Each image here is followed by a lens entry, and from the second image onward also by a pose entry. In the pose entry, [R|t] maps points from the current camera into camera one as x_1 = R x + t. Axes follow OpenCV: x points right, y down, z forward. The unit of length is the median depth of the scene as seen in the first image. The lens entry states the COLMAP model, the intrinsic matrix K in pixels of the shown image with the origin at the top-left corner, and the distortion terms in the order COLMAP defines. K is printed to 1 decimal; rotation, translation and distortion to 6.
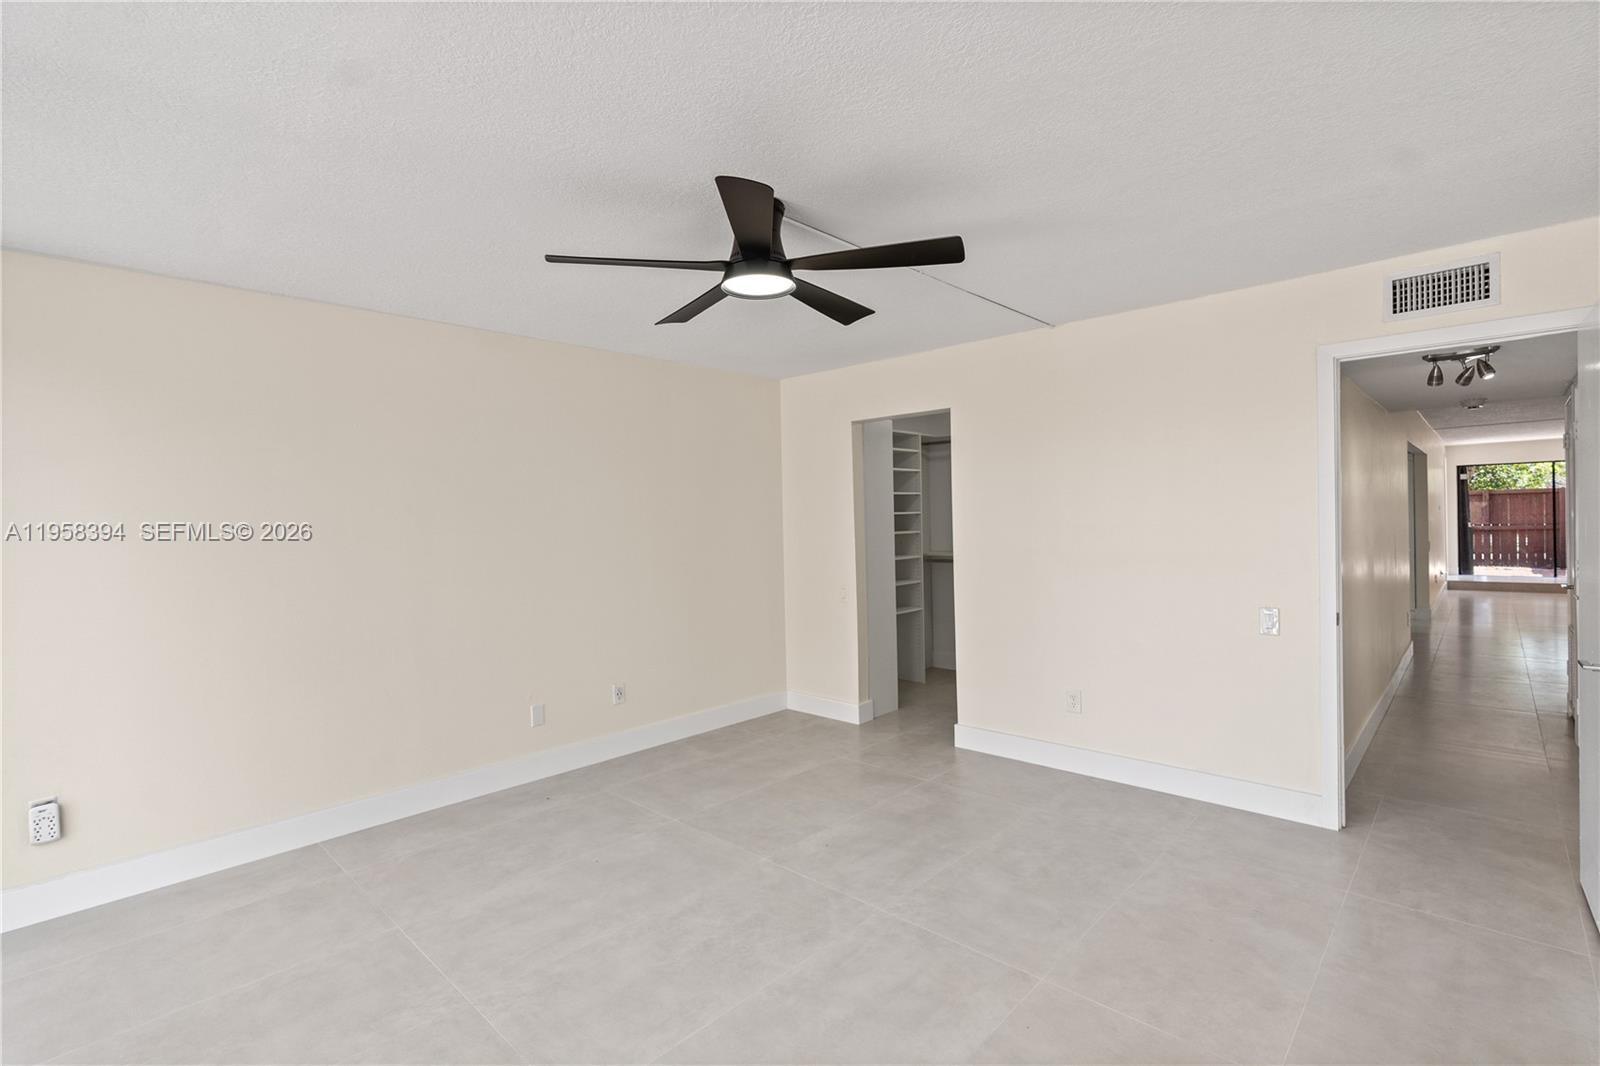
lens RADIAL K [[737.2, 0, 804.7], [0, 737.2, 533.8], [0, 0, 1]] dist [-0.005791, 0.003085]
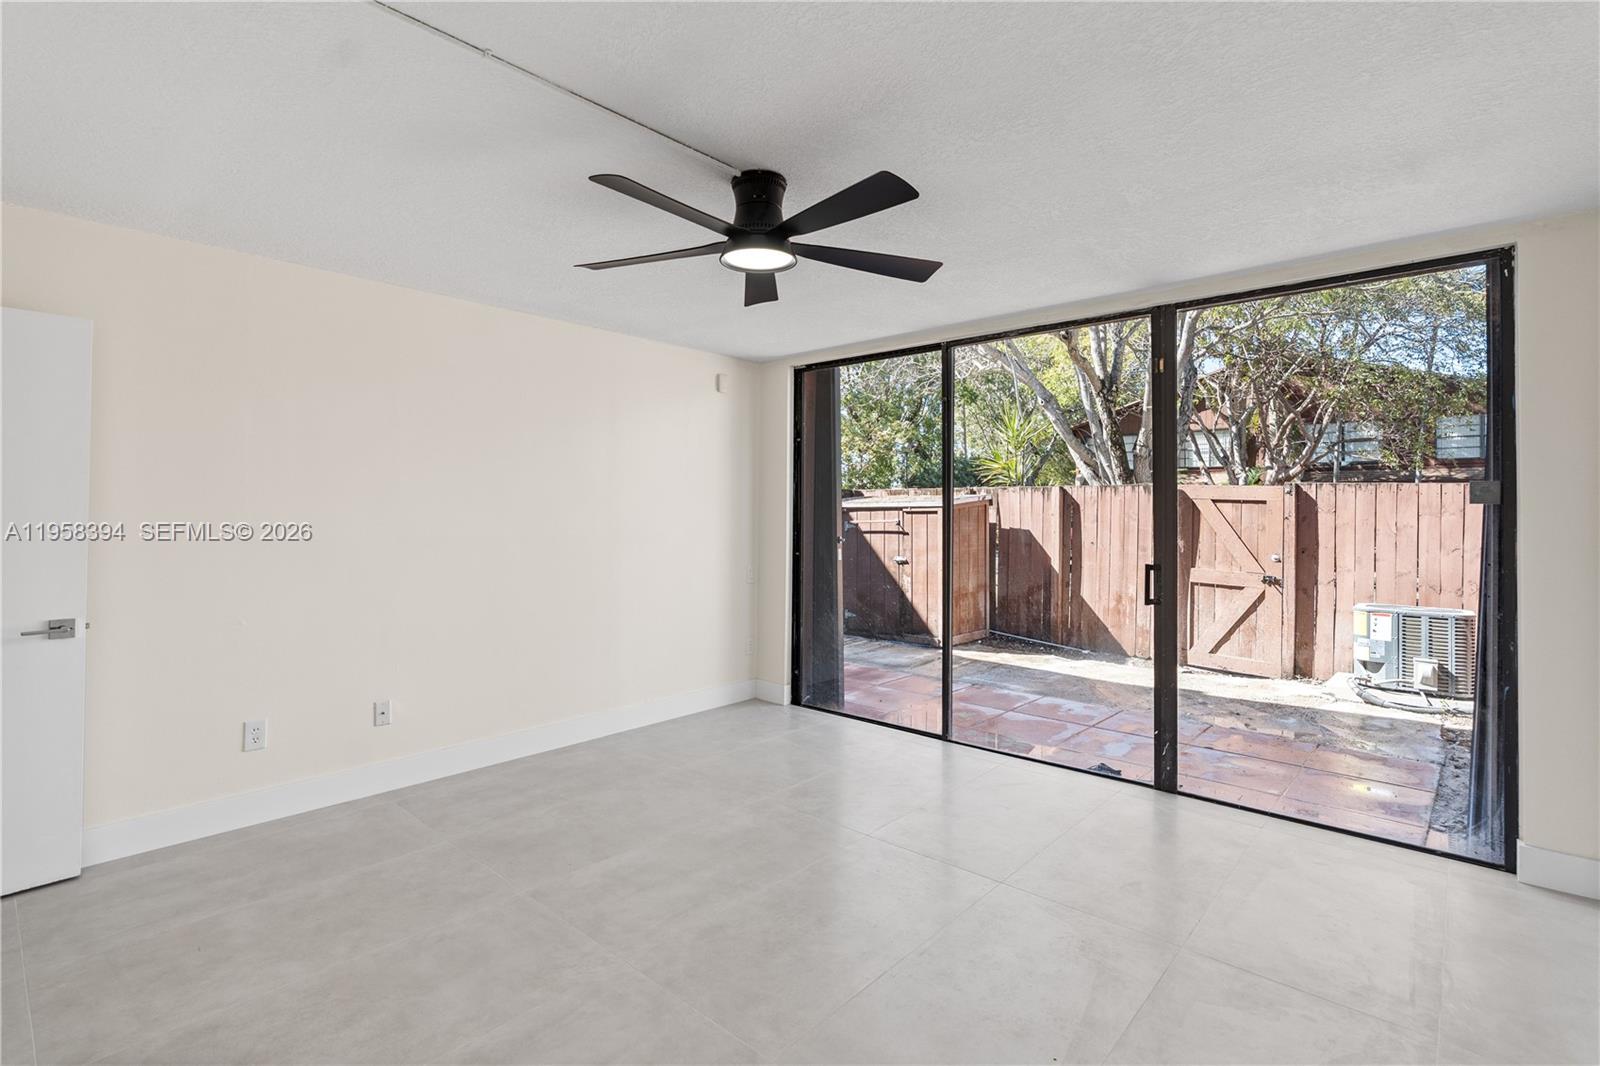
lens RADIAL K [[737.2, 0, 807.3], [0, 737.2, 508.2], [0, 0, 1]] dist [-0.005791, 0.003085]
pose [[-0.999196, 0.016045, -0.036752, -0.071339], [0.015824, 0.999855, 0.006314, -0.004586], [0.036848, 0.005727, -0.999304, 1.621756]]
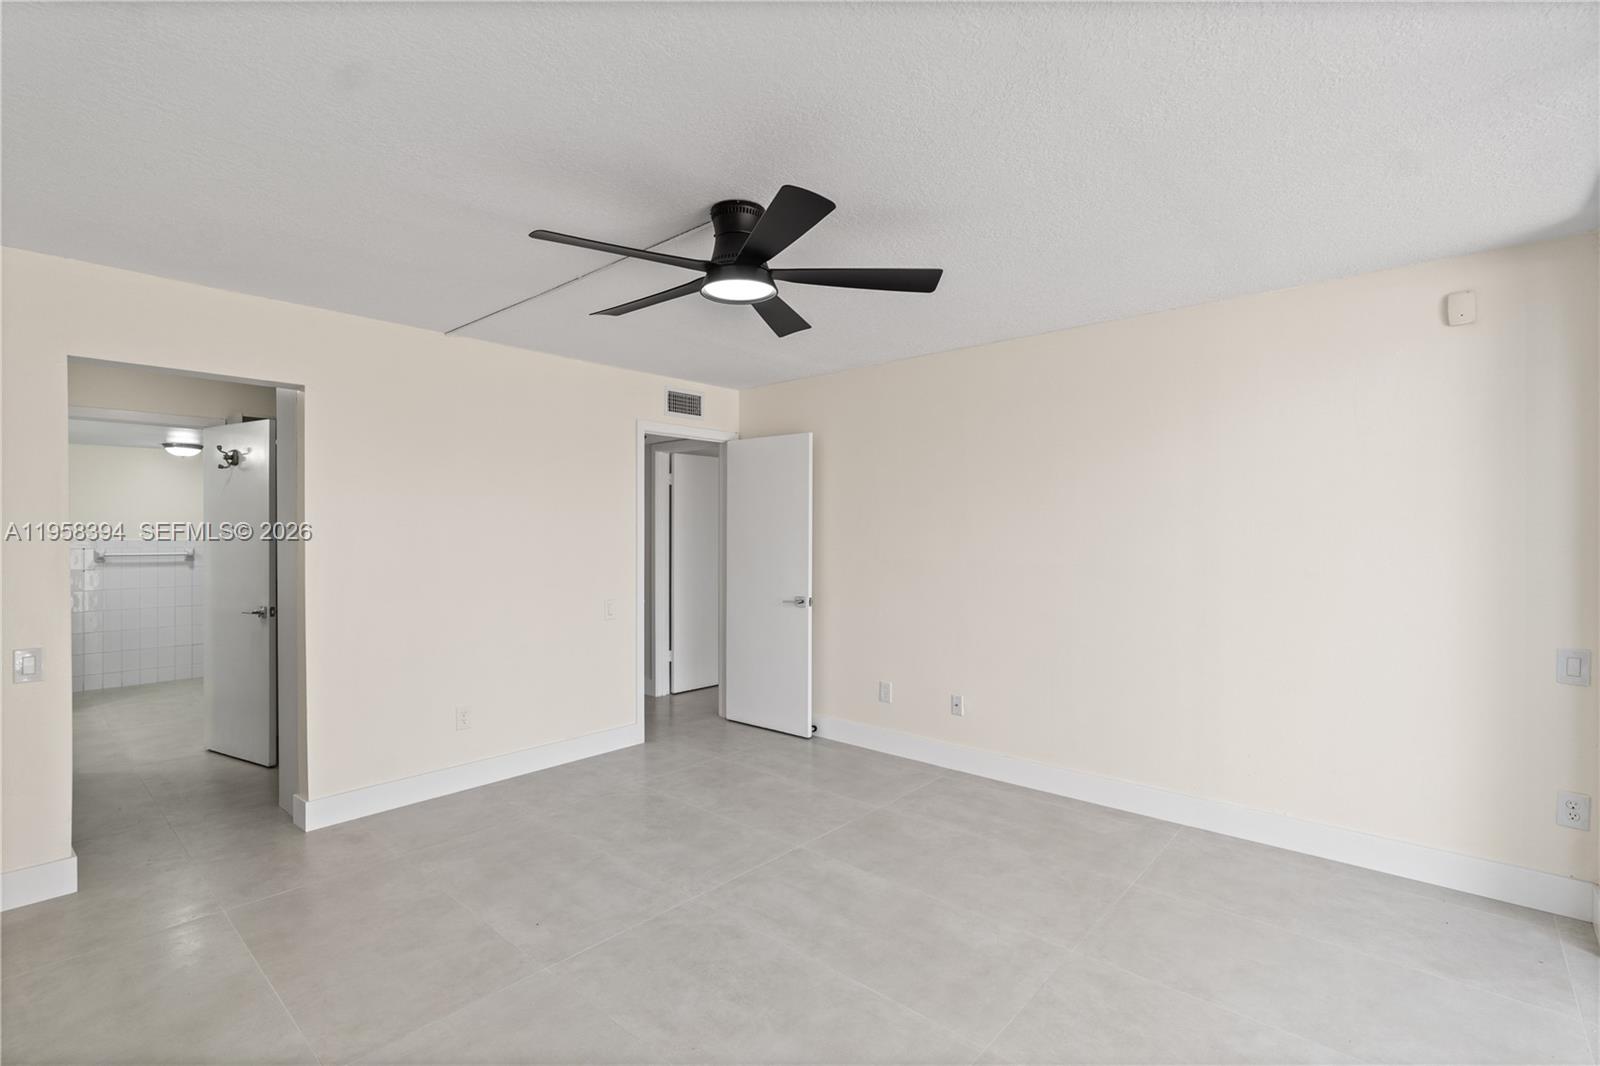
lens RADIAL K [[737.2, 0, 803.8], [0, 737.2, 527.8], [0, 0, 1]] dist [-0.005791, 0.003085]
pose [[-0.040741, 0.026753, 0.998812, -0.857774], [0.015009, 0.999545, -0.026161, 0.008606], [-0.999057, 0.013926, -0.041124, 0.774387]]
